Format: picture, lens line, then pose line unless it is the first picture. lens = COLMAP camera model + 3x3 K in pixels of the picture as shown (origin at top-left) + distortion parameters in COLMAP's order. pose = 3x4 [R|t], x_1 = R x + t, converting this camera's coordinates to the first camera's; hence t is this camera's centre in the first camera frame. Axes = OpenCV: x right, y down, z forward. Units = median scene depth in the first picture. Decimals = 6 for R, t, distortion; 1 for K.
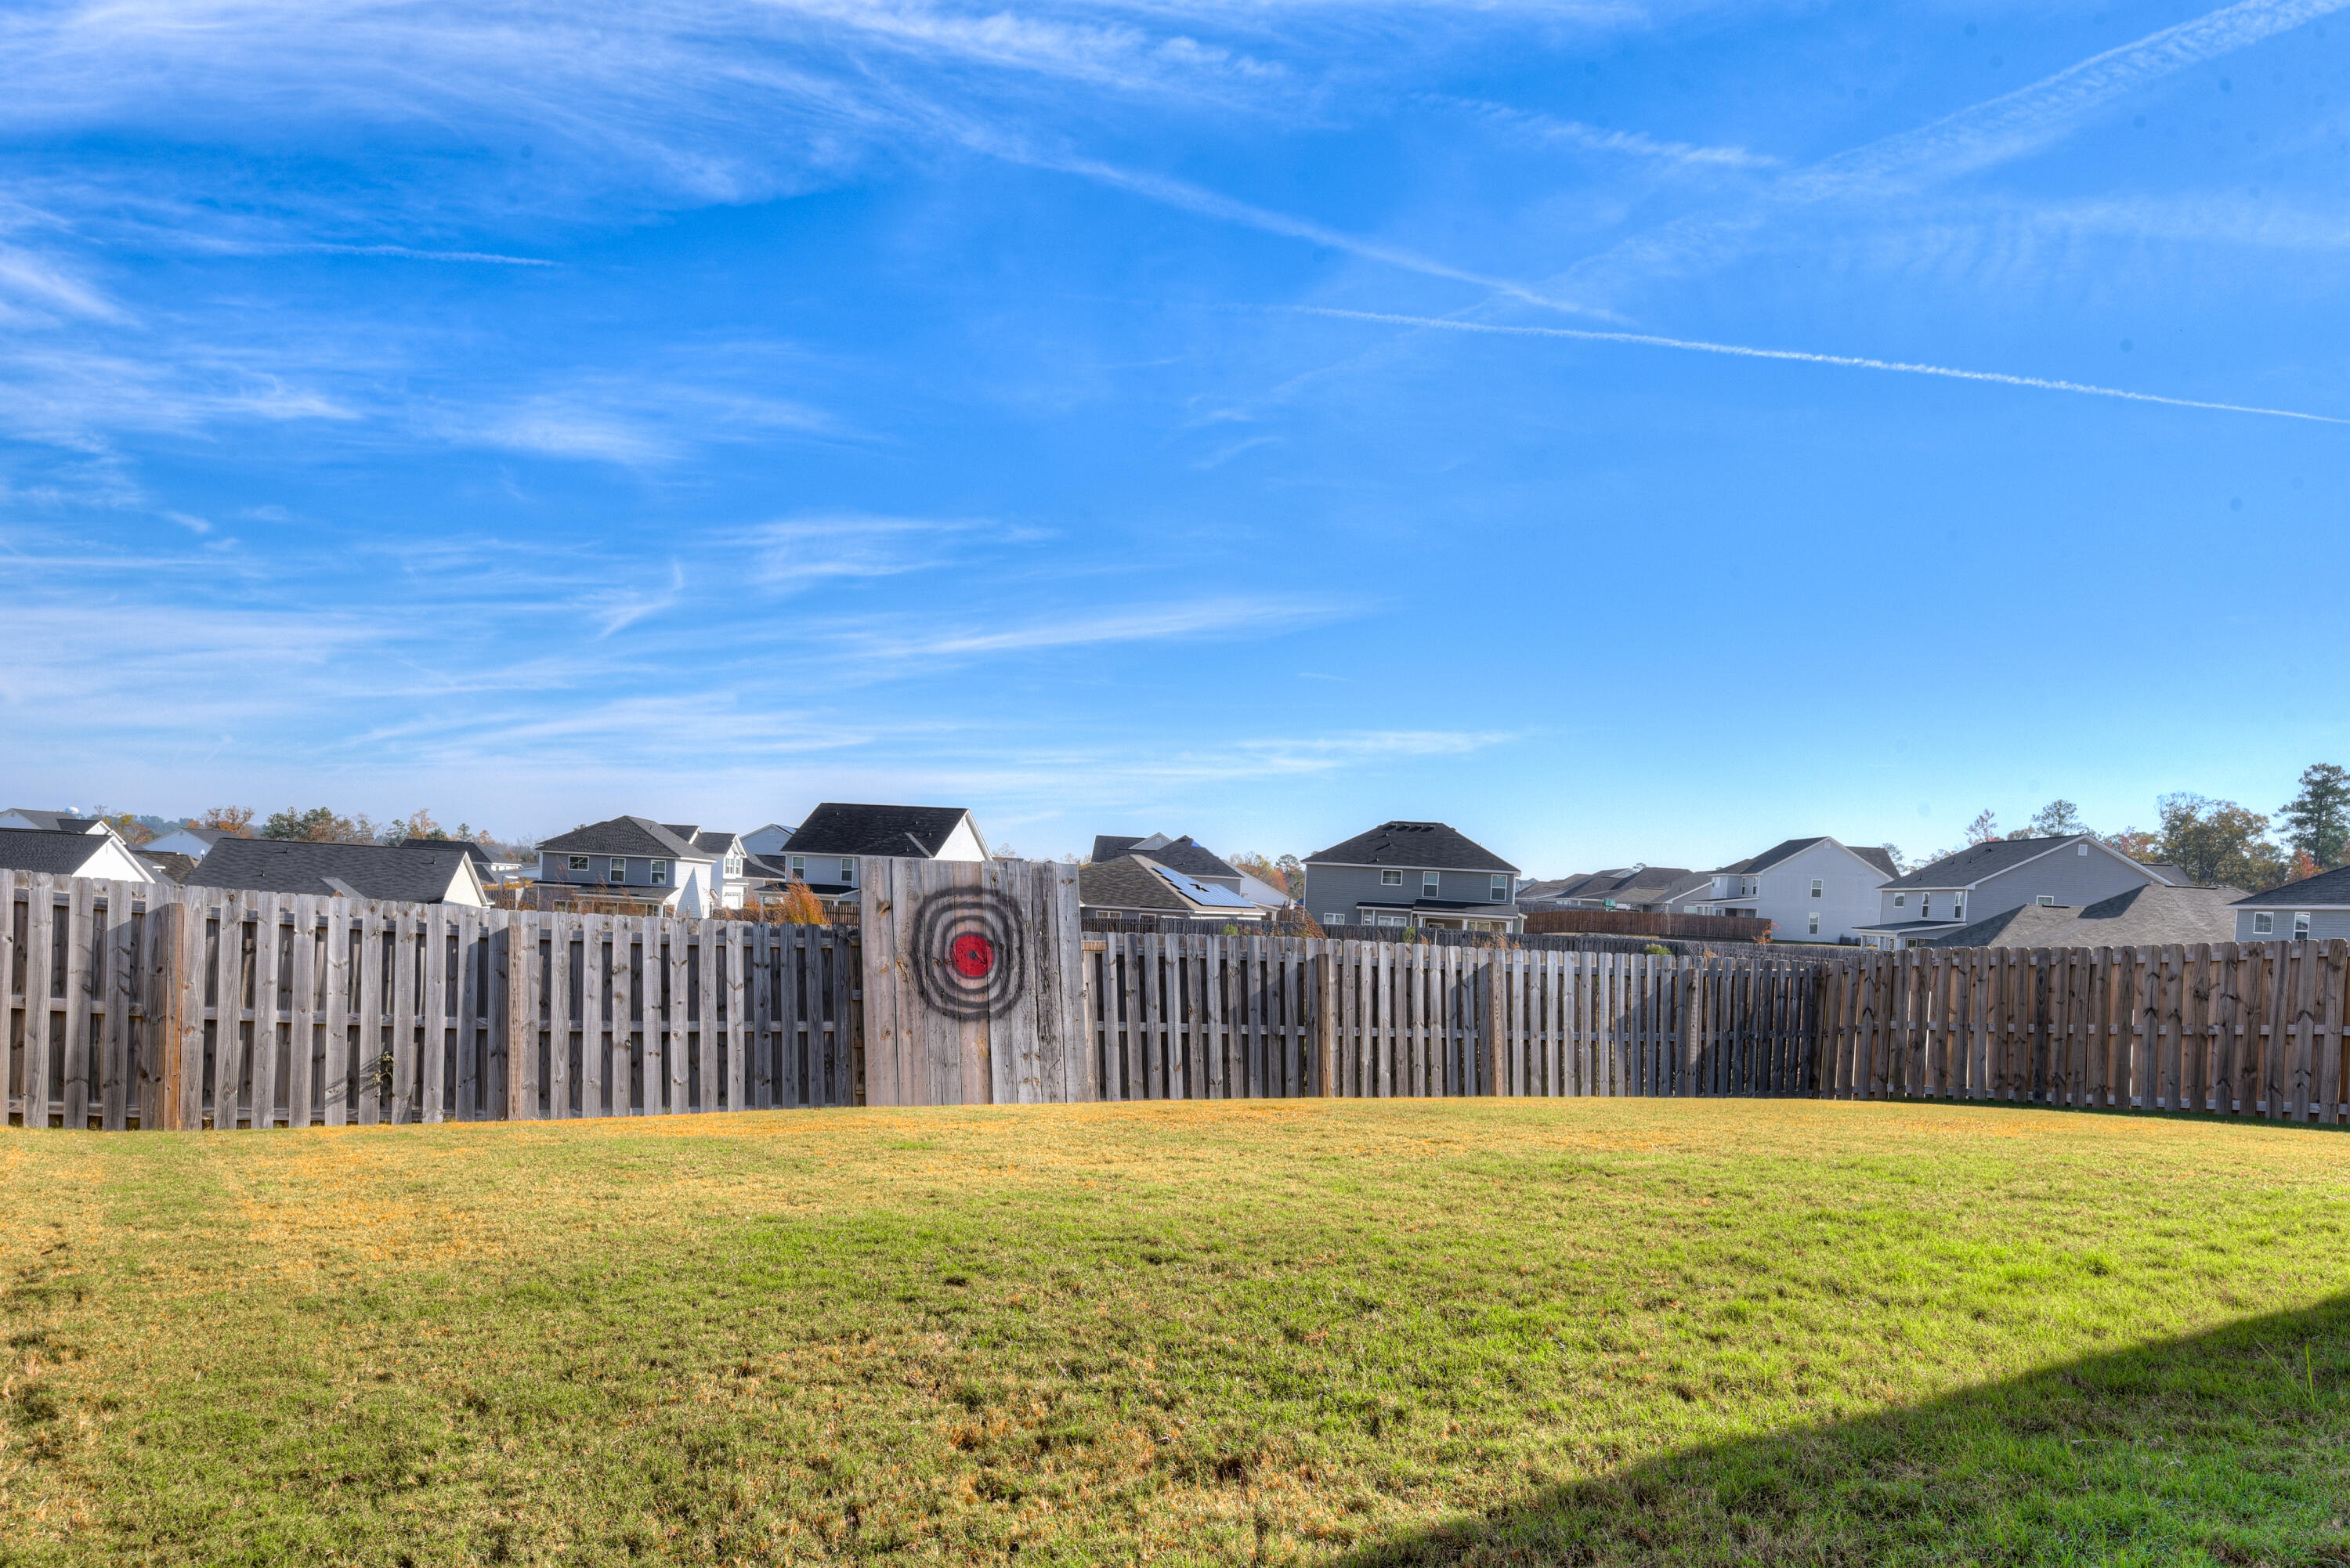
lens RADIAL K [[1540.3, 0, 1182.3], [0, 1540.3, 736.9], [0, 0, 1]] dist [0.002836, -0.002506]
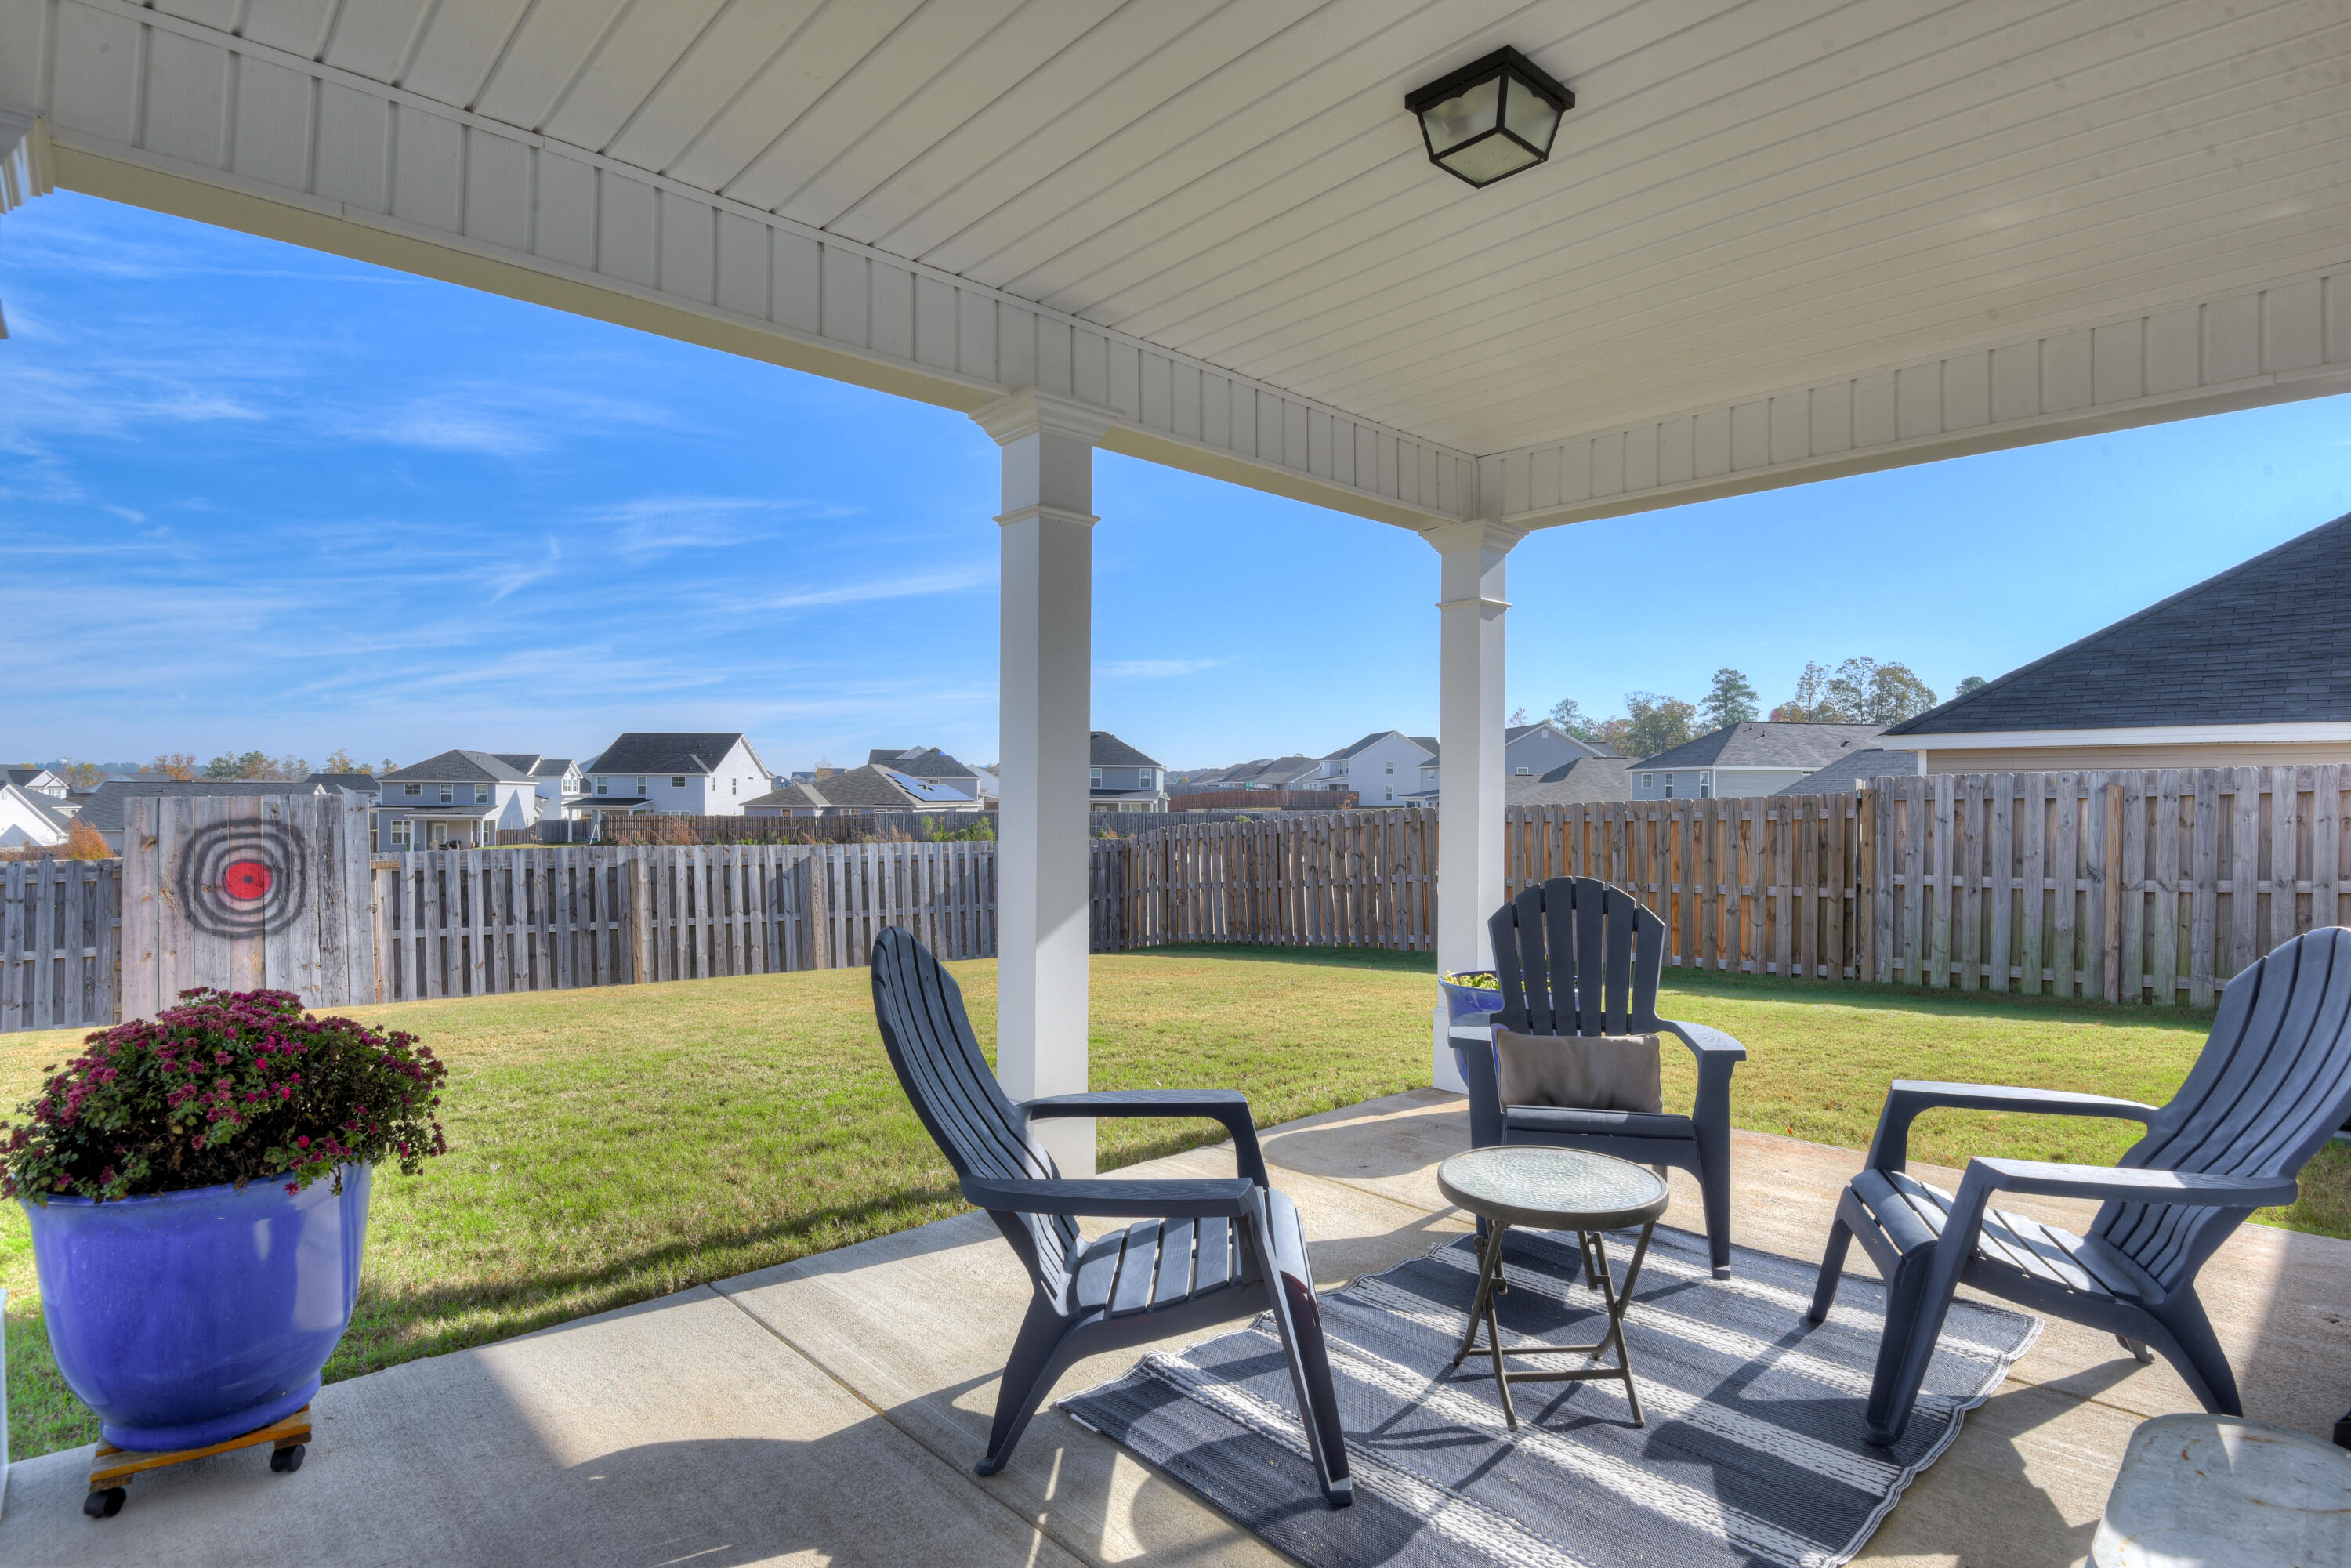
lens RADIAL K [[1162.9, 0, 1177.3], [0, 1162.9, 788.4], [0, 0, 1]] dist [0.000974, -0.025208]
pose [[0.986843, -0.044946, 0.155308, 0.362476], [0.028529, 0.993917, 0.106368, 0.007202], [-0.159144, -0.100538, 0.982123, 0.082757]]
